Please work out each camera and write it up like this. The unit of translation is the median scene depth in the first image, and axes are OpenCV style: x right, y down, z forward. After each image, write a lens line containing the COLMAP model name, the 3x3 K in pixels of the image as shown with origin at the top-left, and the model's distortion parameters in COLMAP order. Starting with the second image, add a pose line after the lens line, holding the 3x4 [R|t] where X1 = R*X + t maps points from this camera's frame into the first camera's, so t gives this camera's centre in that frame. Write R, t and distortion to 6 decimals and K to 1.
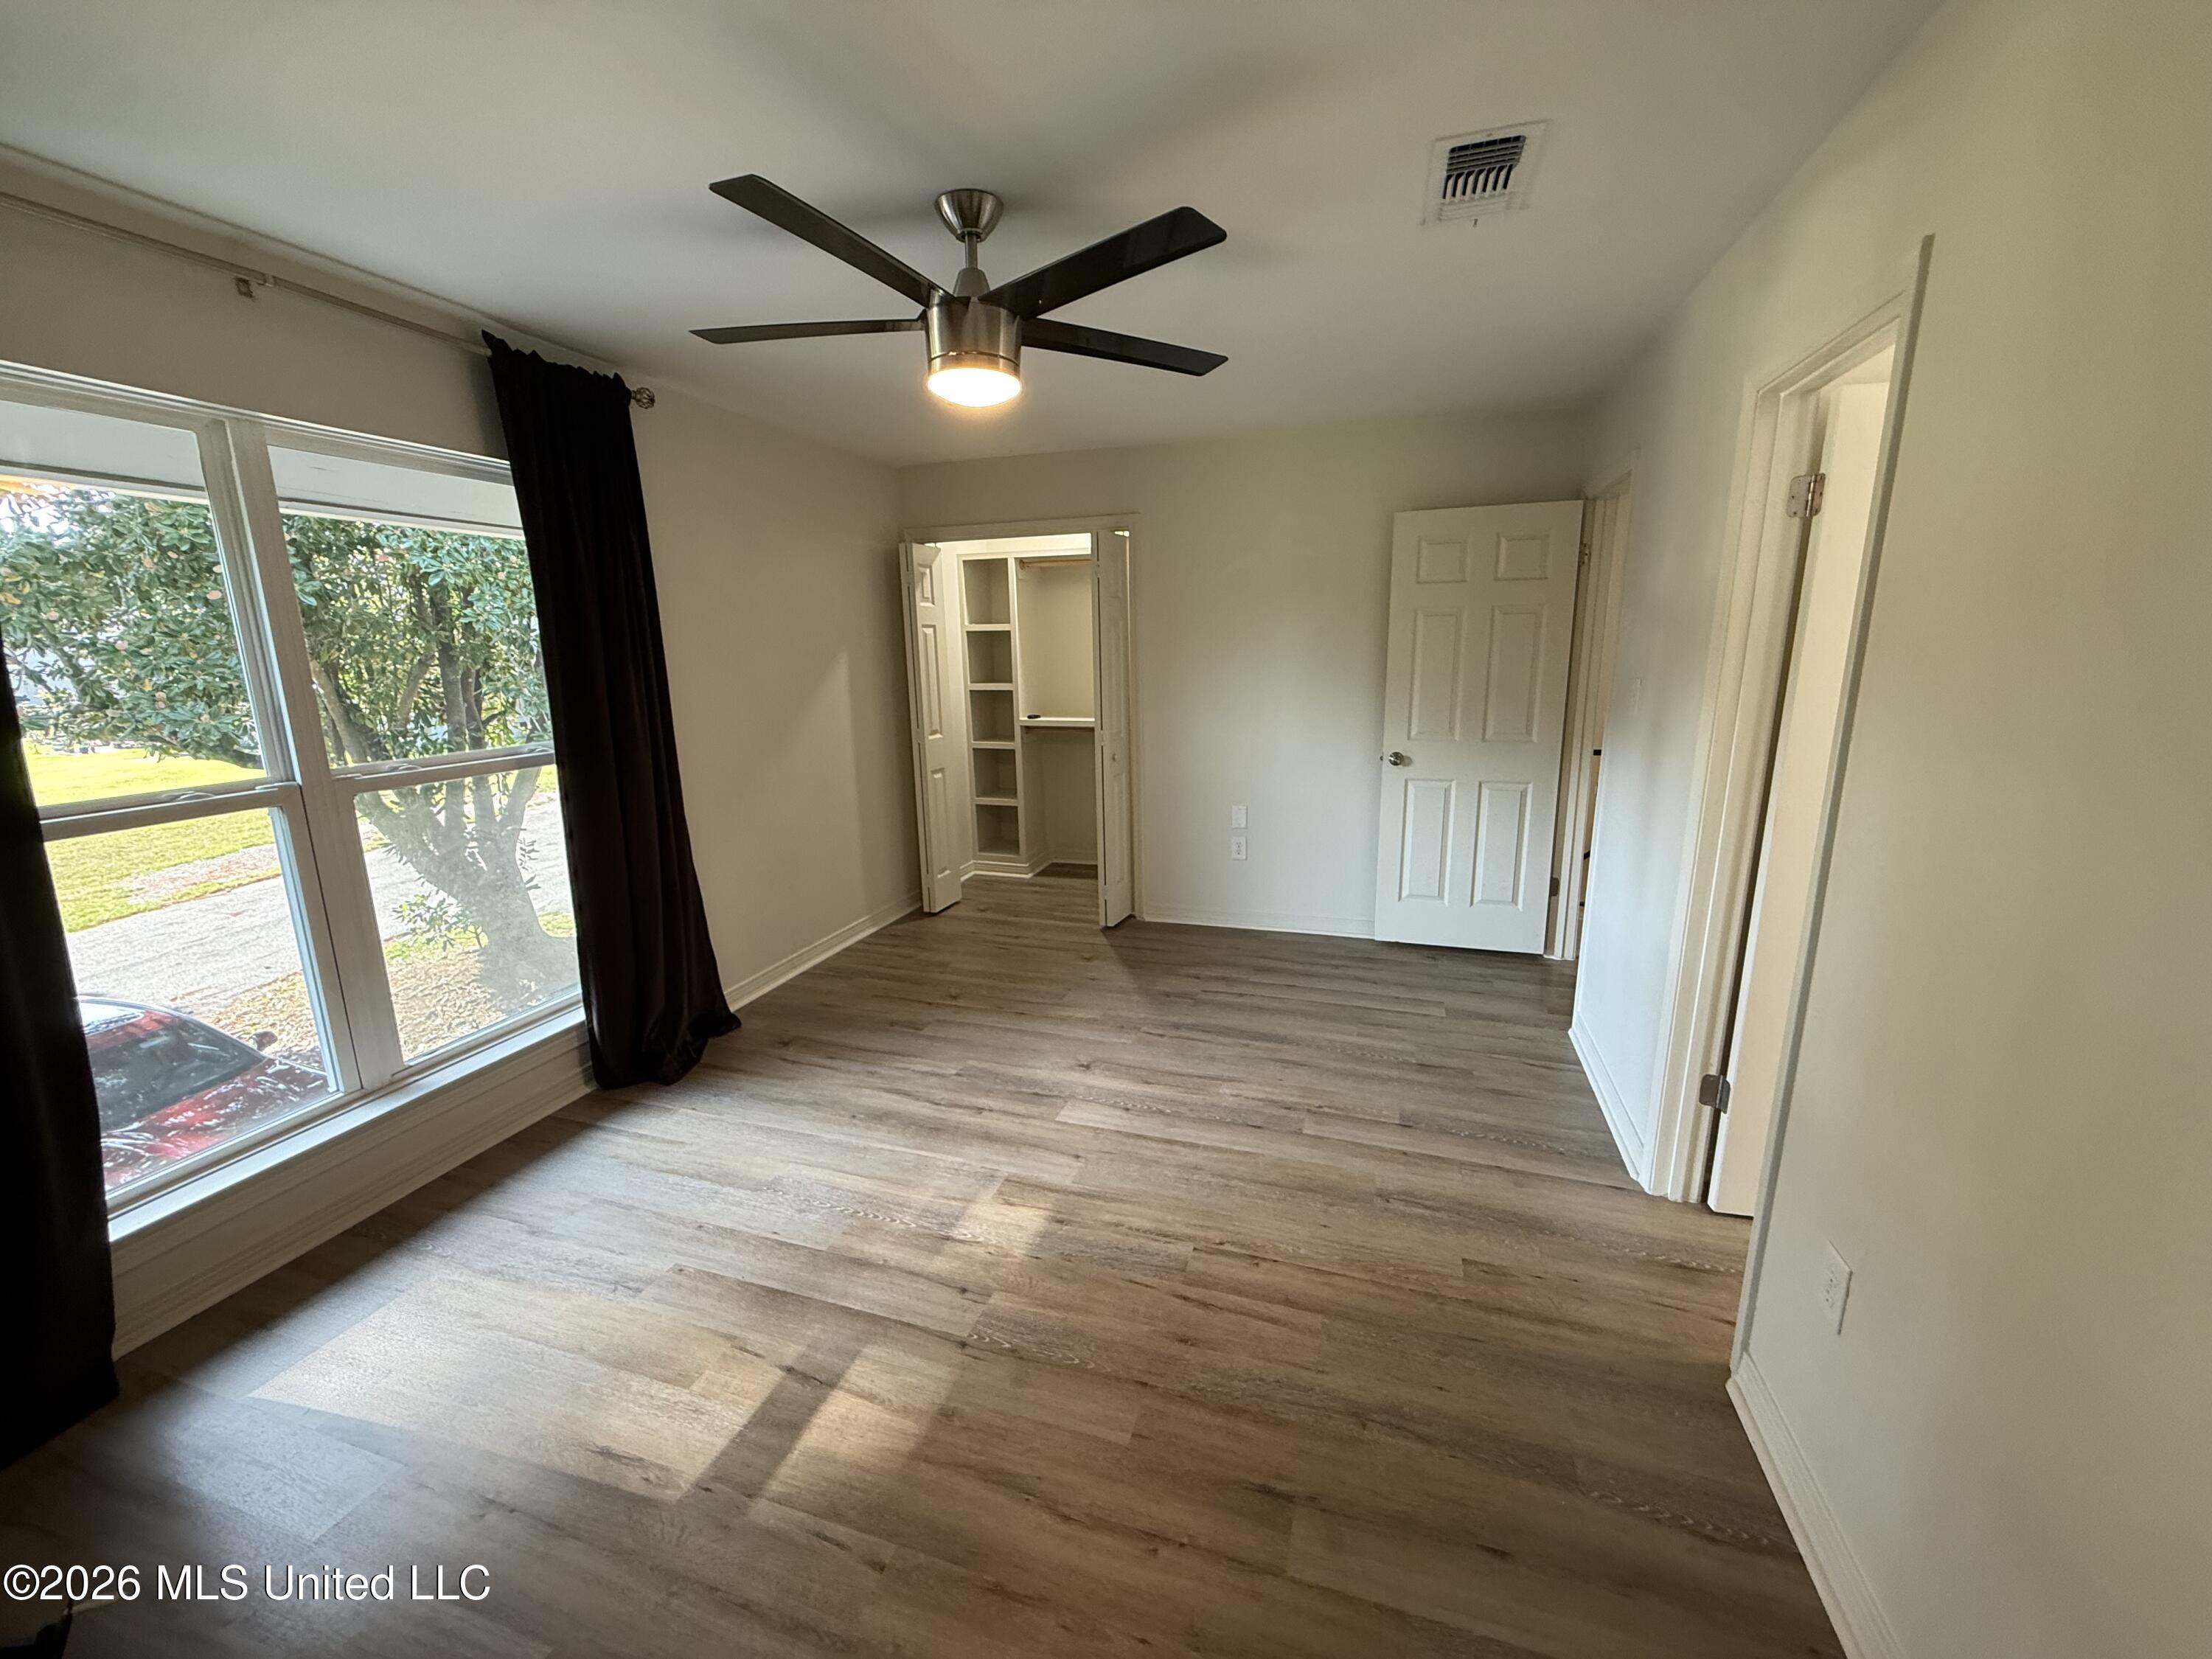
lens RADIAL K [[880.2, 0, 1099.3], [0, 880.2, 827.2], [0, 0, 1]] dist [0.001841, 0.000000]
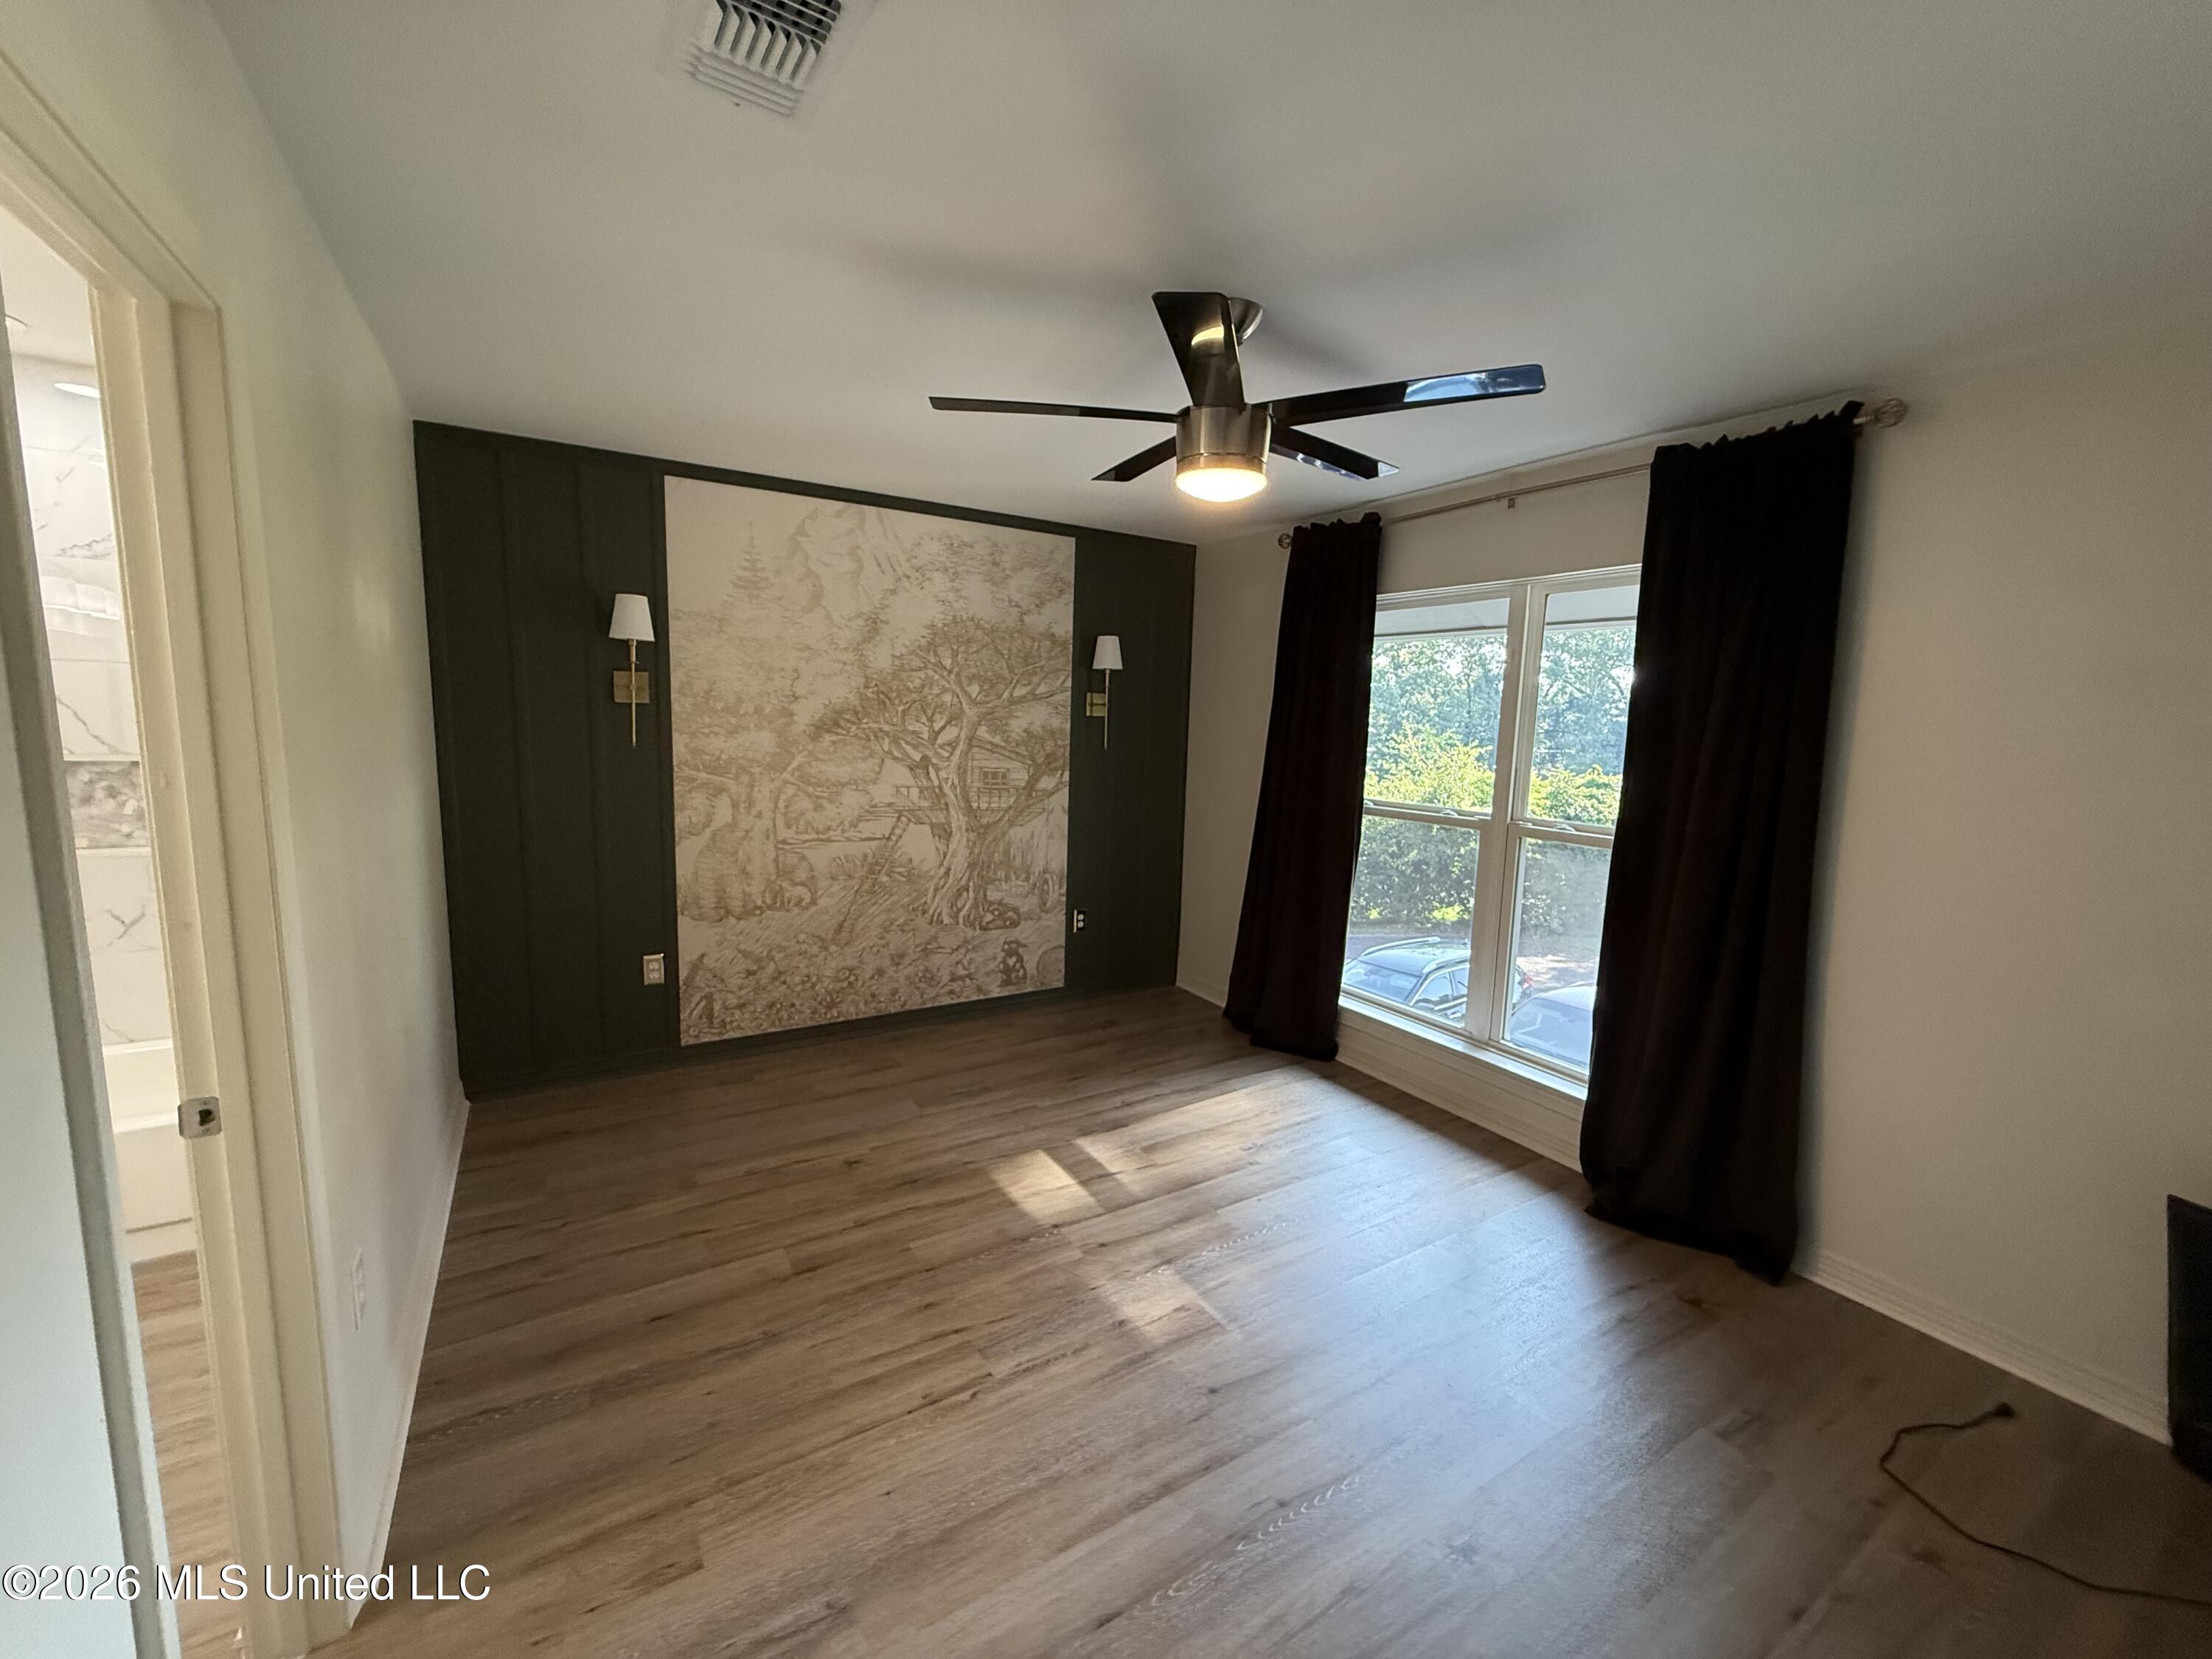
lens RADIAL K [[880.2, 0, 1101.1], [0, 880.2, 828.7], [0, 0, 1]] dist [0.001841, 0.000000]
pose [[-0.645889, 0.093641, -0.757666, 0.568363], [-0.176714, 0.947157, 0.267704, -0.277351], [0.742697, 0.306798, -0.595211, 1.219099]]
